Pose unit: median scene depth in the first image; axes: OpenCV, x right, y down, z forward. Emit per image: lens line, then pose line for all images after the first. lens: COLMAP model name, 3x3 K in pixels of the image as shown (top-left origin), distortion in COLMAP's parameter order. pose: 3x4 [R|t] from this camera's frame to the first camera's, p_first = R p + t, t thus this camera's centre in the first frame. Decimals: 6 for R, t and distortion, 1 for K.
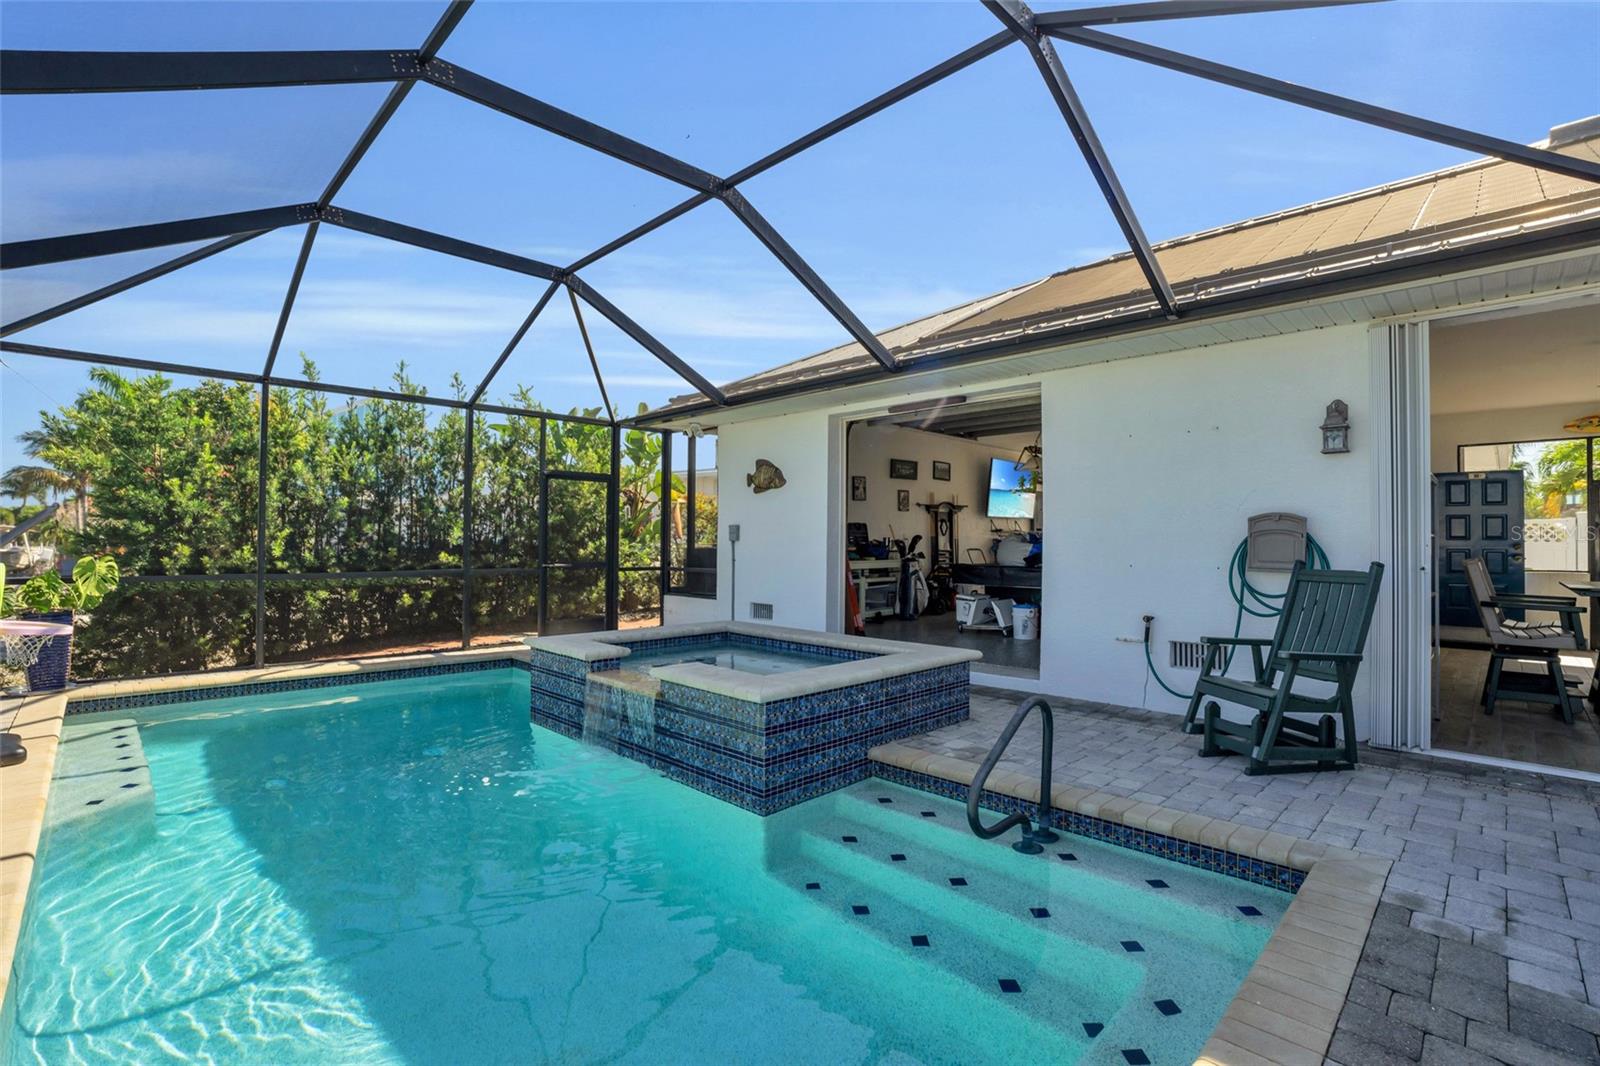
lens RADIAL K [[733.1, 0, 798.4], [0, 733.1, 538.5], [0, 0, 1]] dist [-0.073292, 0.016740]
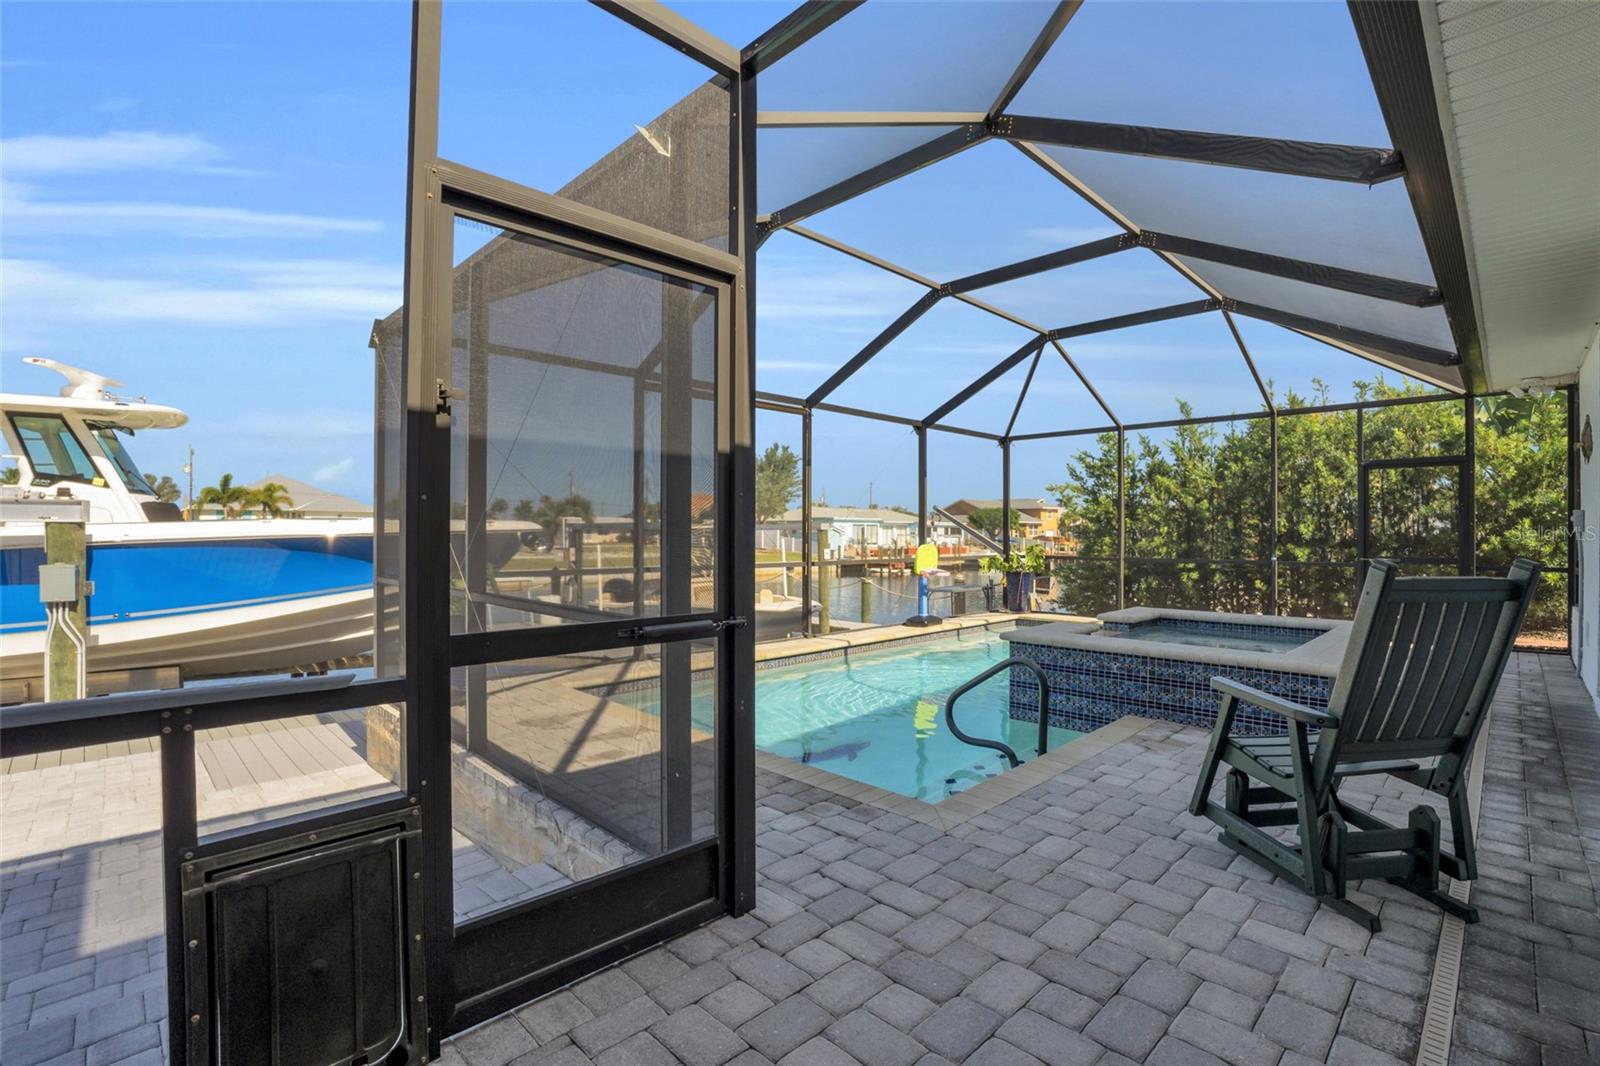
lens RADIAL K [[733.1, 0, 798.4], [0, 733.1, 538.5], [0, 0, 1]] dist [-0.073292, 0.016740]
pose [[-0.014938, -0.002422, -0.999885, 1.812303], [0.005972, 0.999979, -0.002511, 0.016798], [0.999871, -0.006009, -0.014924, 0.732136]]
